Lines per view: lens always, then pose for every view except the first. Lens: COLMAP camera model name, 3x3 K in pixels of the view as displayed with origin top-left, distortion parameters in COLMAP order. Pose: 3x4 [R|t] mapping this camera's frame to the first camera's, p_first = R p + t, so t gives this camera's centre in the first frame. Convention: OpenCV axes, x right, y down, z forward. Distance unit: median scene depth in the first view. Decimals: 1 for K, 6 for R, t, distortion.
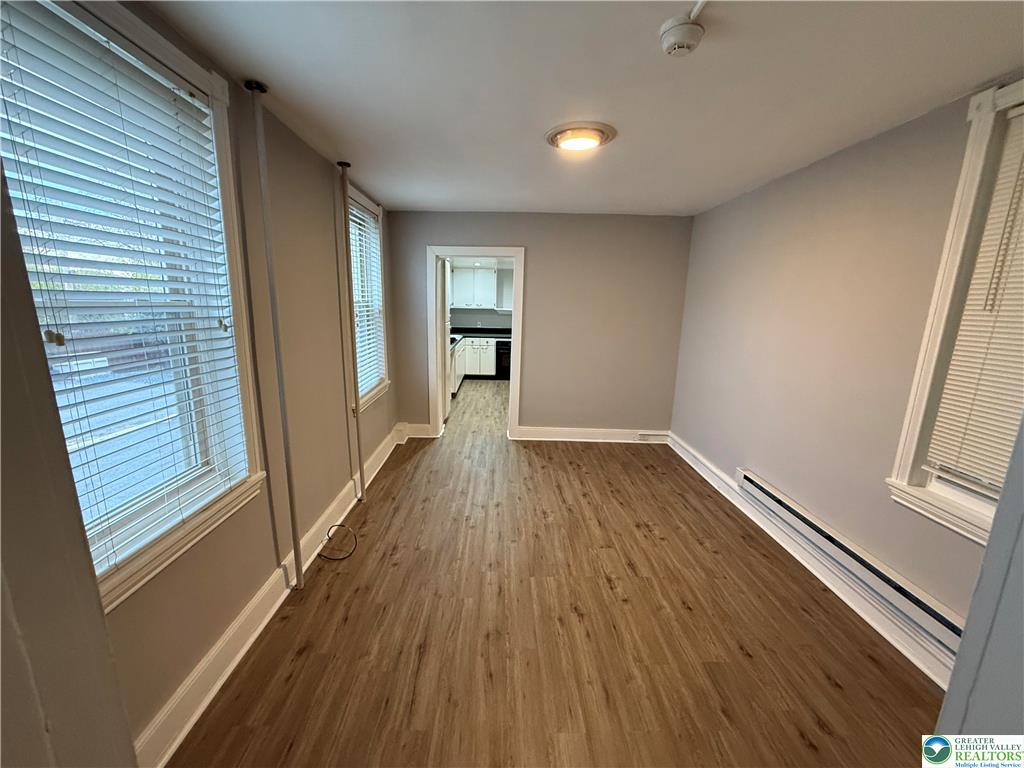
lens RADIAL K [[408.1, 0, 506.6], [0, 408.1, 389.8], [0, 0, 1]] dist [-0.003235, 0.000811]
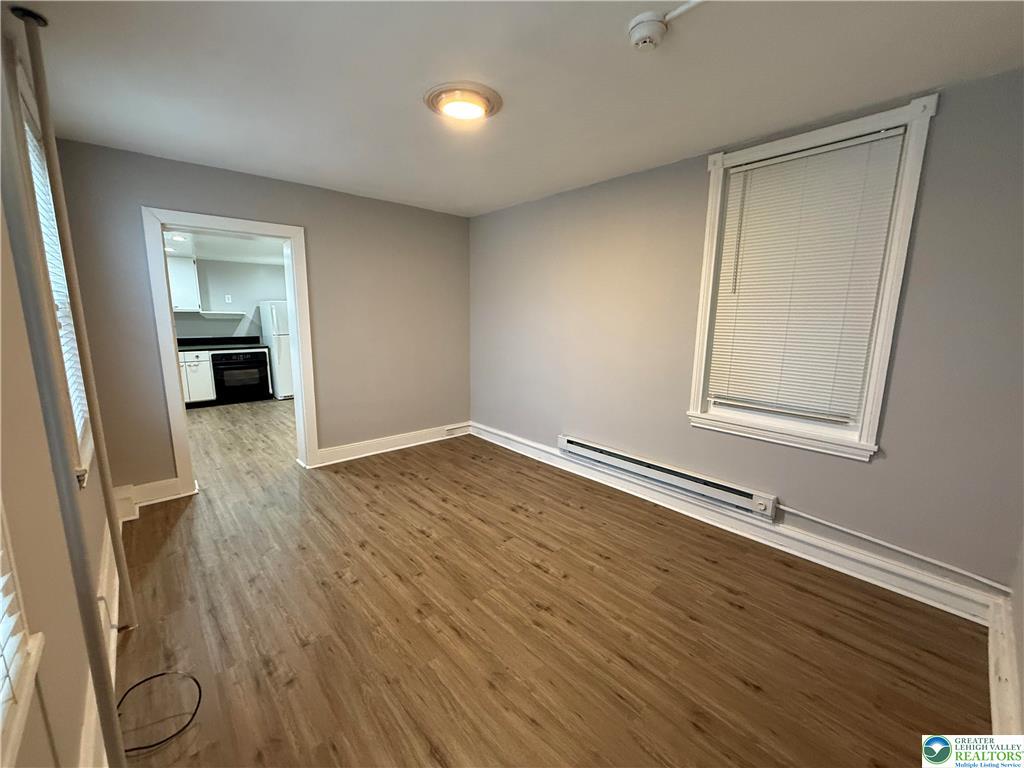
lens RADIAL K [[408.1, 0, 514.7], [0, 408.1, 387.4], [0, 0, 1]] dist [-0.003235, 0.000811]
pose [[0.746398, -0.131784, 0.652321, -0.249219], [0.146922, 0.988643, 0.031618, -0.001111], [-0.649079, 0.072241, 0.757283, 0.167517]]
